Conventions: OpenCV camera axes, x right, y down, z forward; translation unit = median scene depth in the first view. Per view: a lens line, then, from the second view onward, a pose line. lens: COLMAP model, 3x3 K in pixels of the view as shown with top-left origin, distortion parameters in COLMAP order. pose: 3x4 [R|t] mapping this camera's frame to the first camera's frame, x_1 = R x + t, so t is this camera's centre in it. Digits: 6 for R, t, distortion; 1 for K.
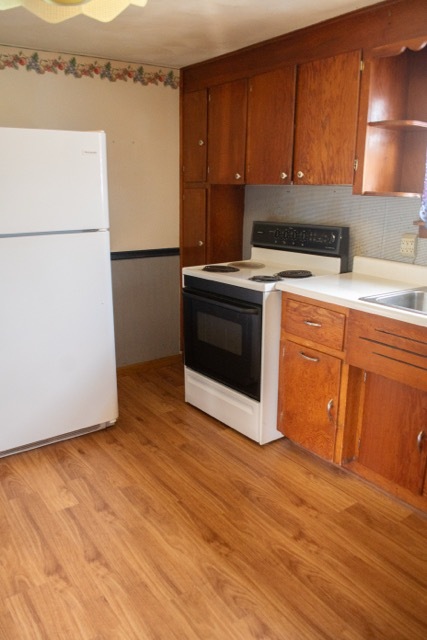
lens RADIAL K [[503.0, 0, 212.5], [0, 503.0, 328.8], [0, 0, 1]] dist [-0.081977, 0.010184]
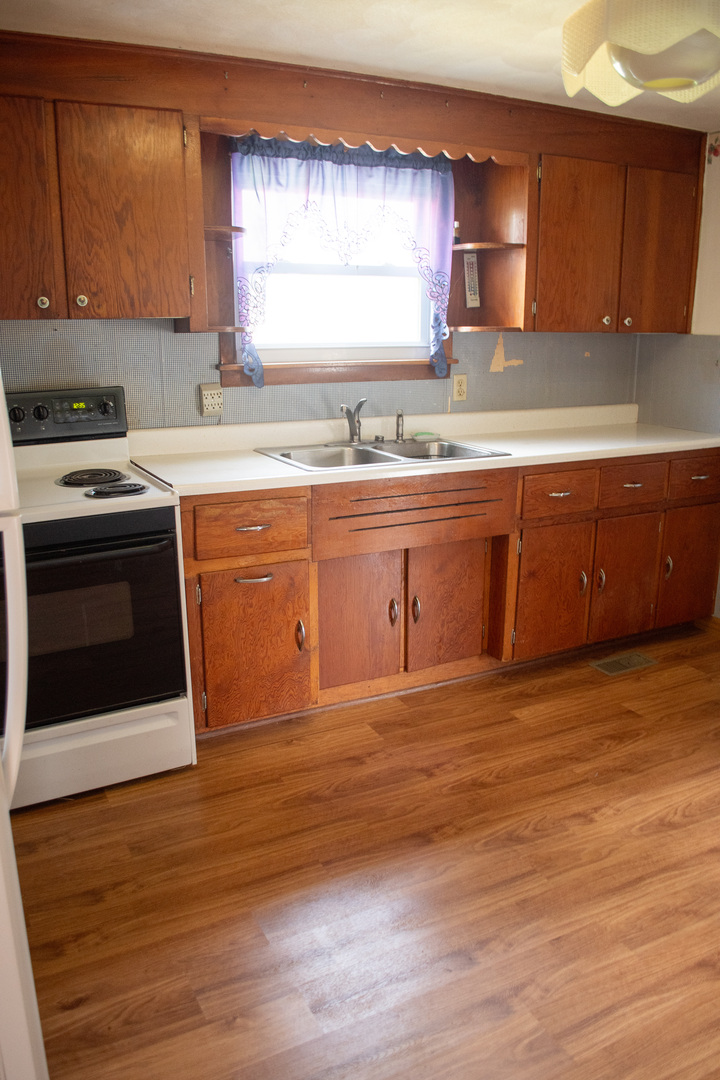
lens RADIAL K [[848.8, 0, 358.3], [0, 848.8, 554.8], [0, 0, 1]] dist [-0.081977, 0.010184]
pose [[0.129807, -0.275468, 0.952506, -0.879496], [0.263164, 0.935753, 0.234759, -0.208894], [-0.955979, 0.220191, 0.193961, 0.673731]]
